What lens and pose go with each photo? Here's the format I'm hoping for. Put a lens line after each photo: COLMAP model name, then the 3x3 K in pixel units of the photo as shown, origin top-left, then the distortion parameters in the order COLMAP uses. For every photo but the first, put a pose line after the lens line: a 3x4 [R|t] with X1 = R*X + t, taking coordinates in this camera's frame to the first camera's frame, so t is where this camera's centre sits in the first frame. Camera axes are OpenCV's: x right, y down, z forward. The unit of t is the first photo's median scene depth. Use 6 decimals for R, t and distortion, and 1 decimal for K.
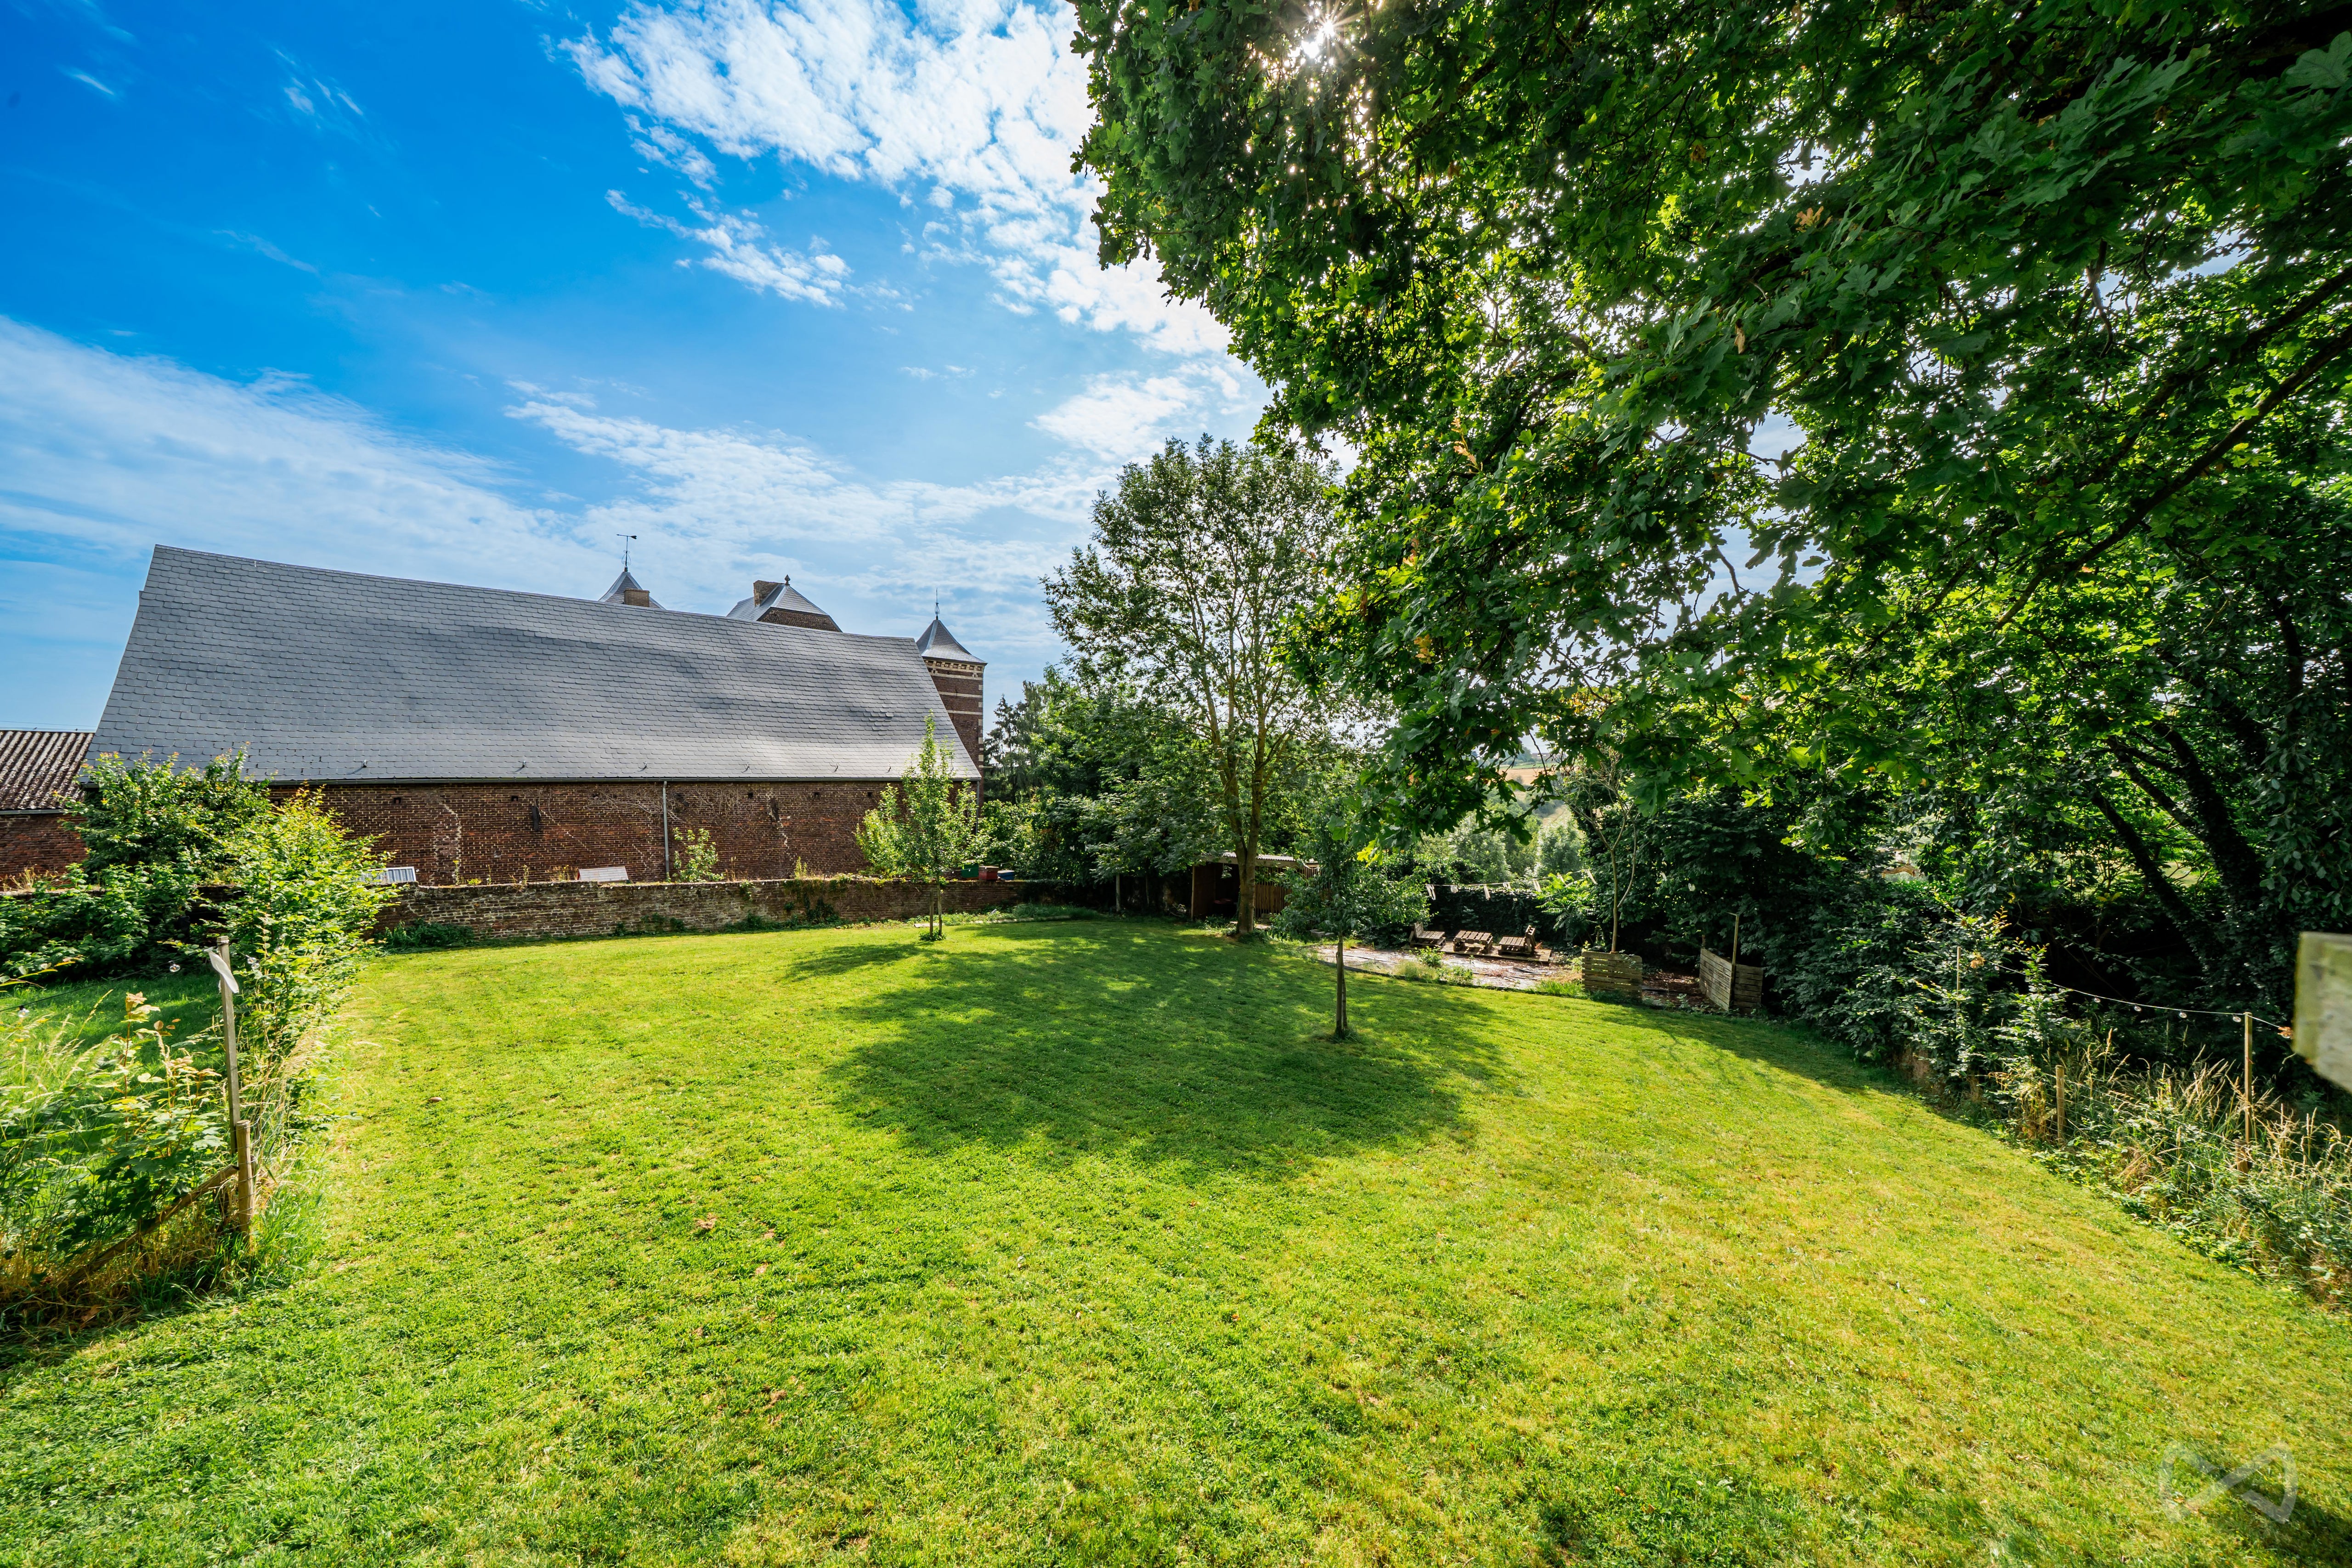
lens RADIAL K [[793.2, 0, 1174.0], [0, 793.2, 798.7], [0, 0, 1]] dist [-0.004625, 0.000091]
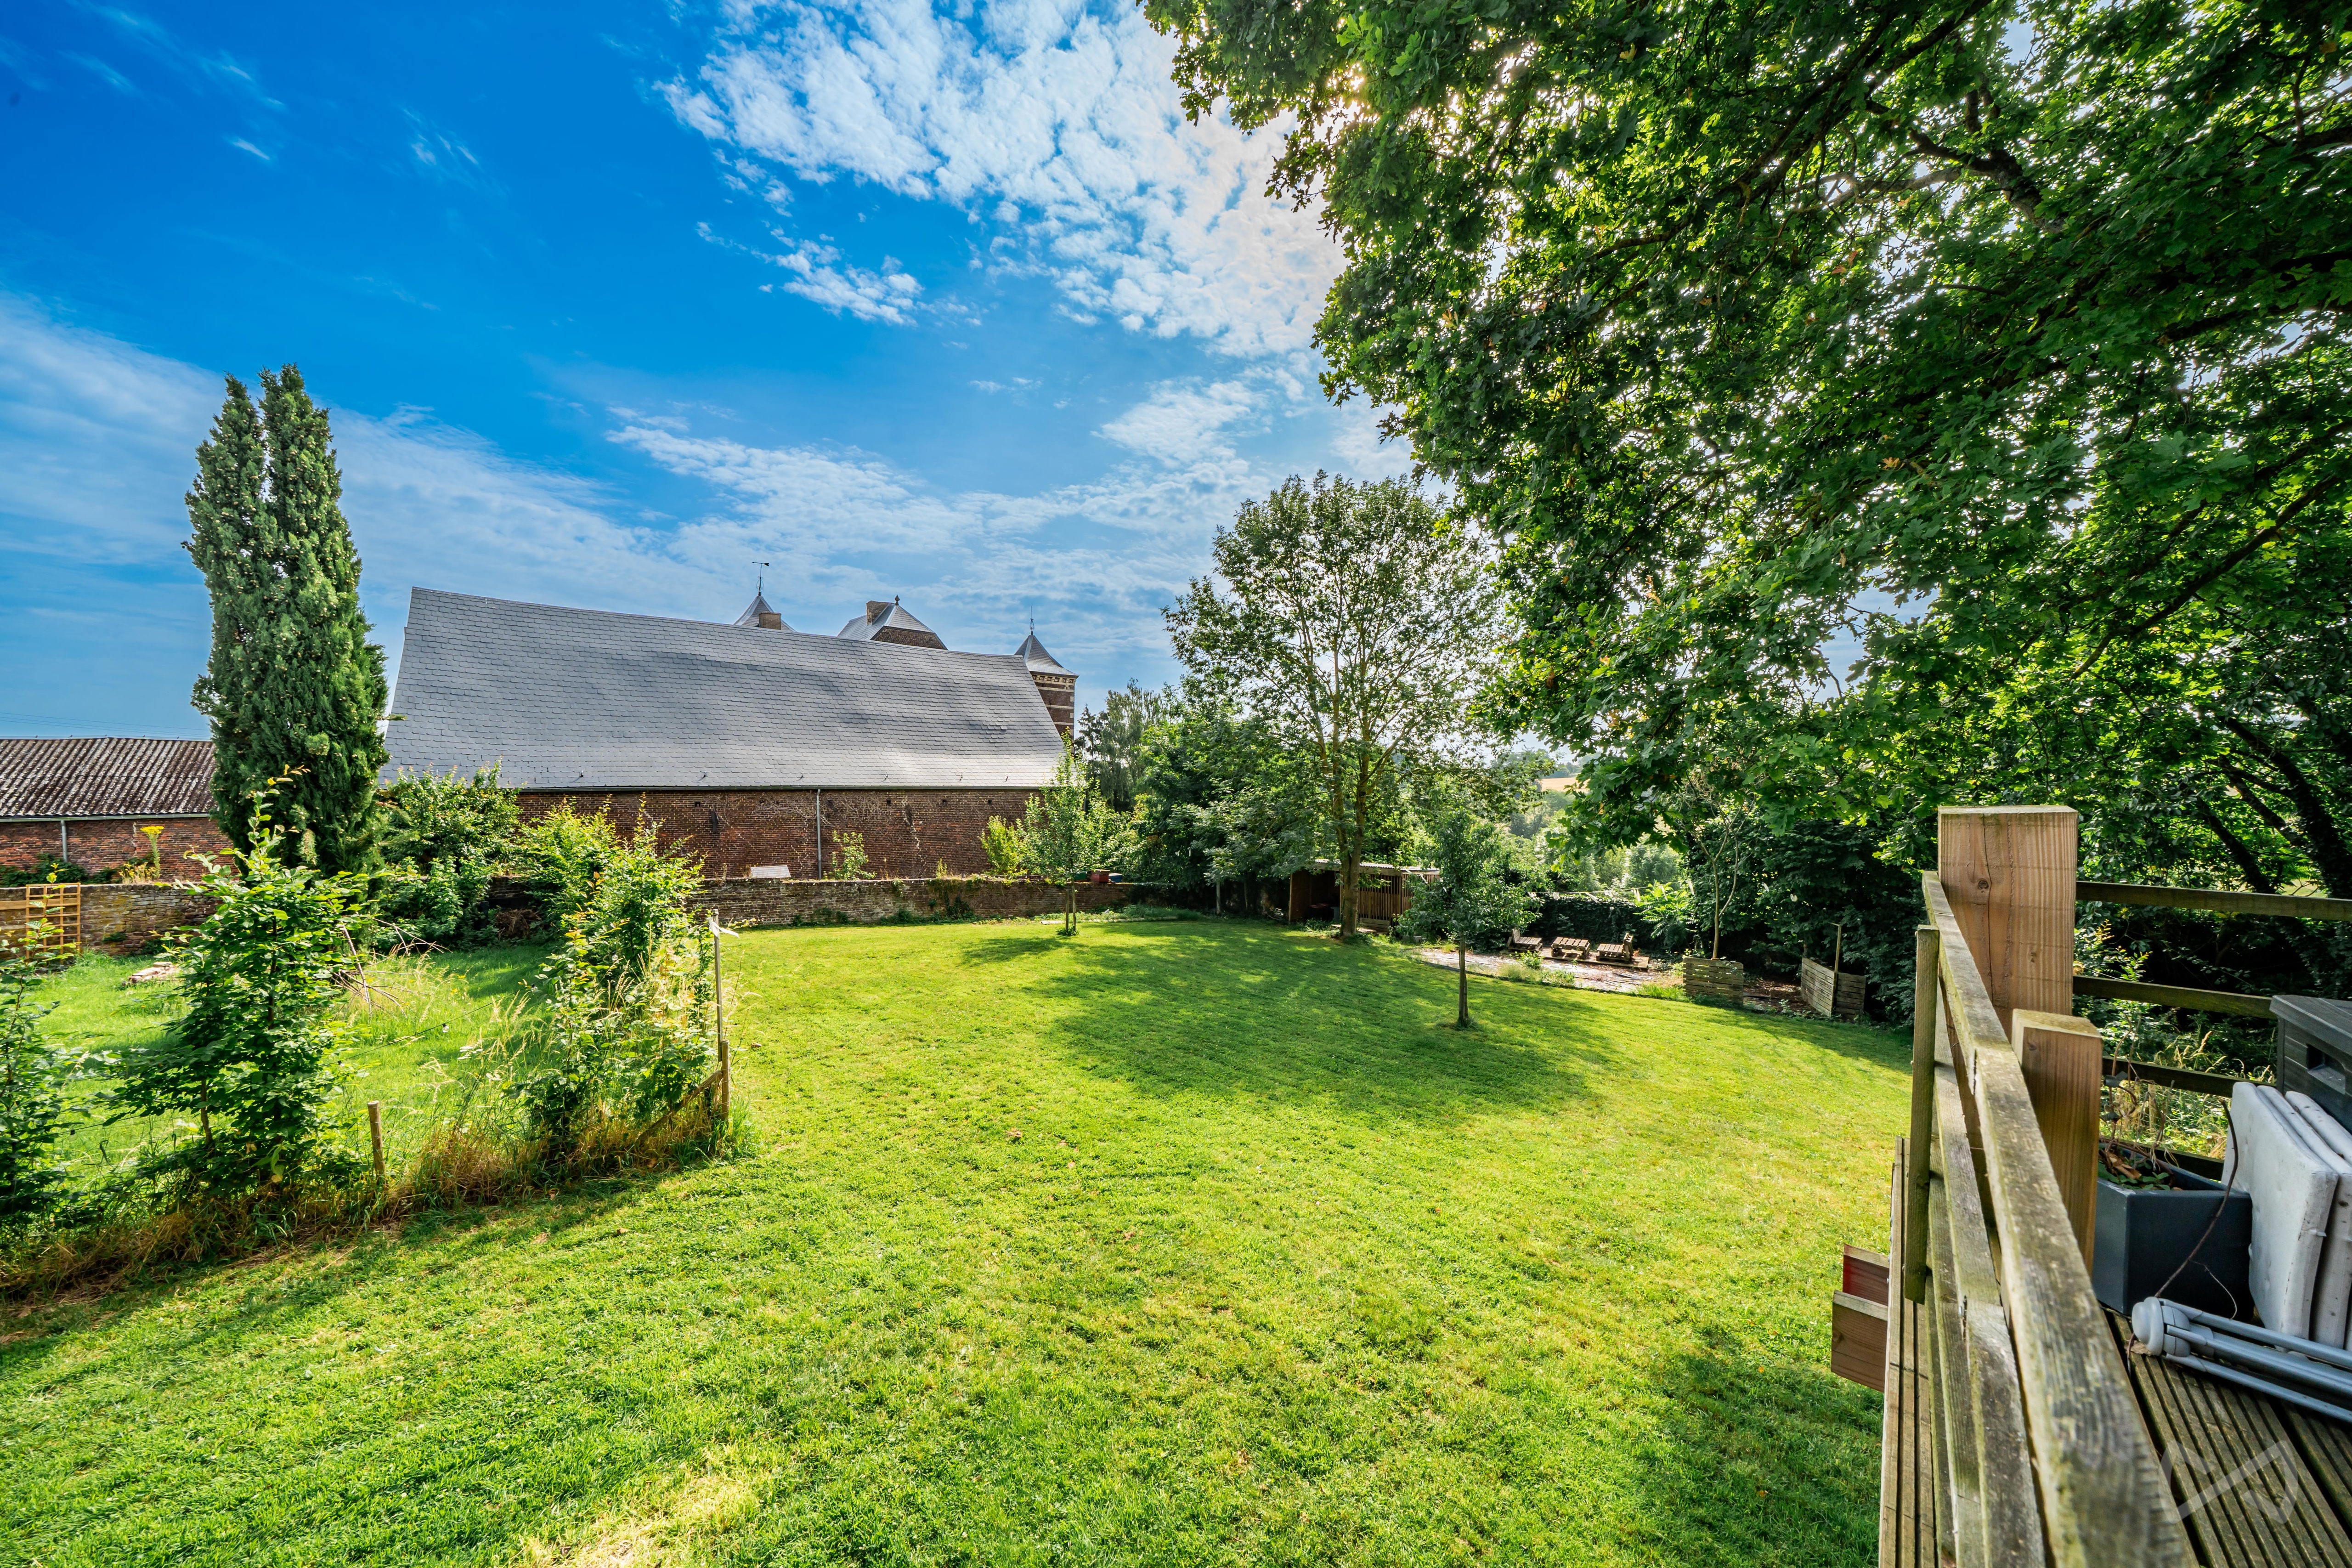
lens RADIAL K [[793.2, 0, 1175.1], [0, 793.2, 801.0], [0, 0, 1]] dist [-0.004625, 0.000091]
pose [[0.996783, 0.006485, -0.079879, -0.066344], [-0.006875, 0.999966, -0.004606, -0.004951], [0.079846, 0.005140, 0.996794, -0.091415]]
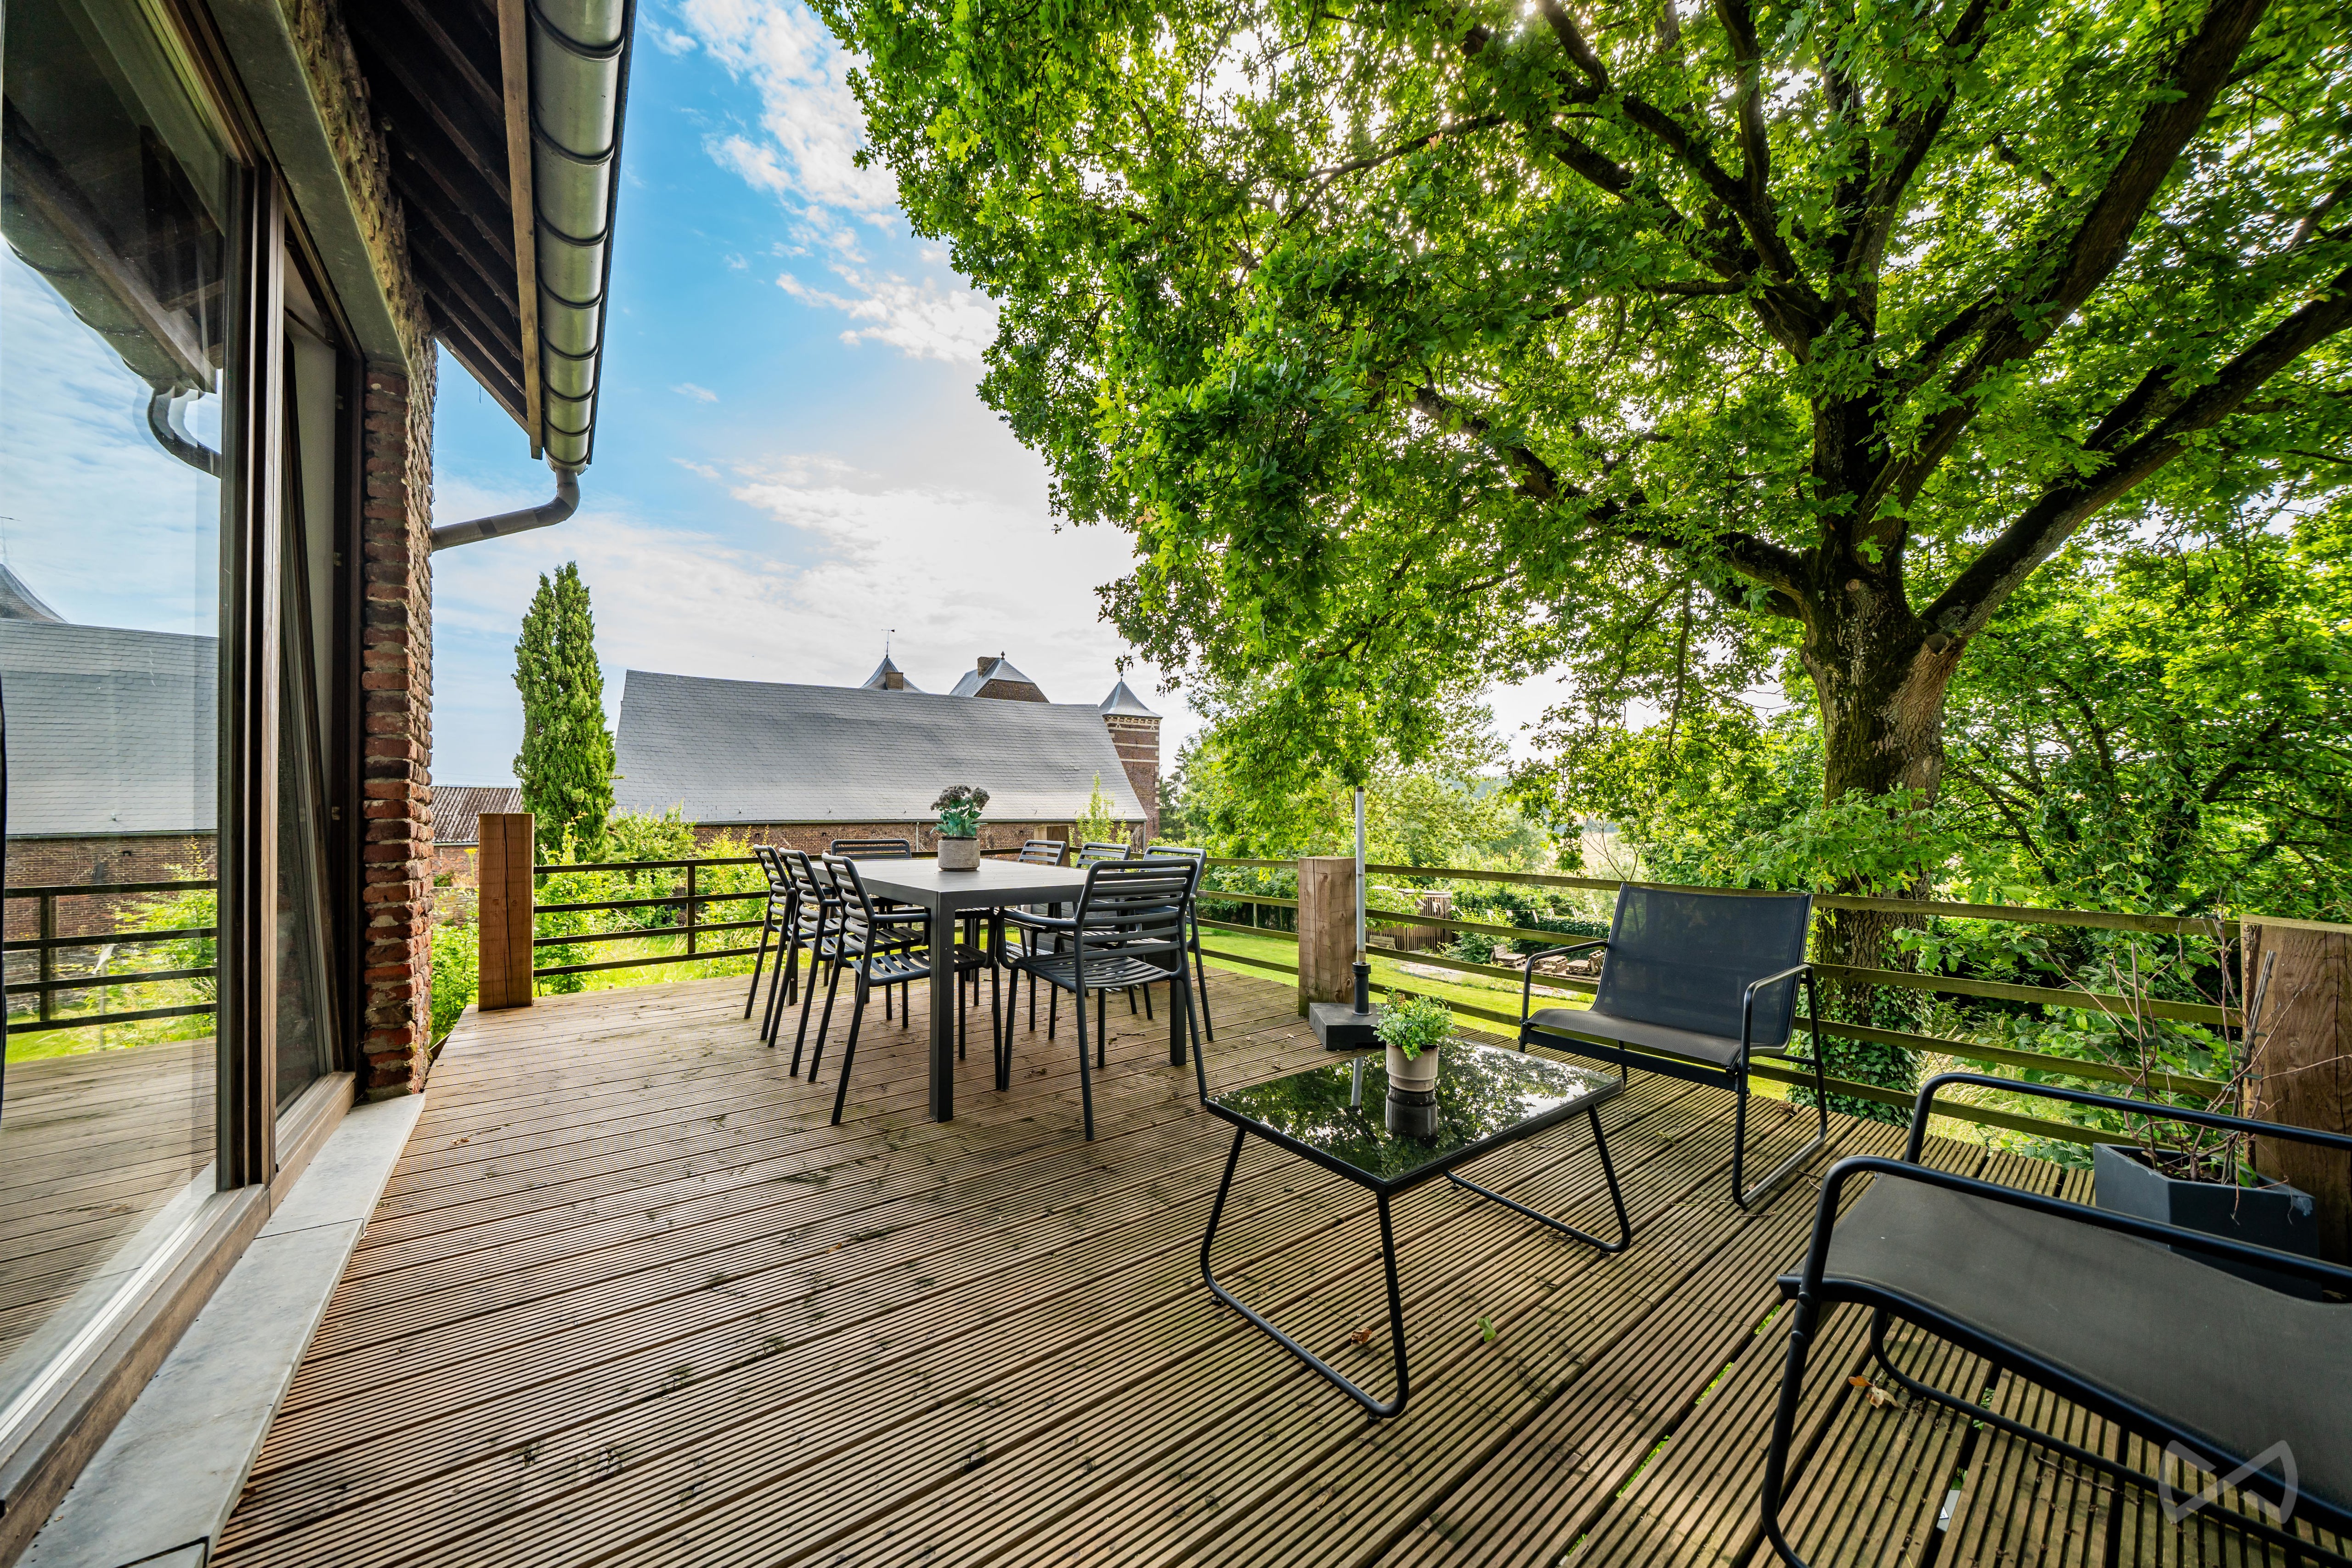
lens RADIAL K [[793.2, 0, 1177.3], [0, 793.2, 794.3], [0, 0, 1]] dist [-0.004625, 0.000091]
pose [[0.972857, -0.007627, -0.231282, 0.134138], [-0.004588, 0.998625, -0.052229, -0.000864], [0.231362, 0.051873, 0.971484, -0.279736]]
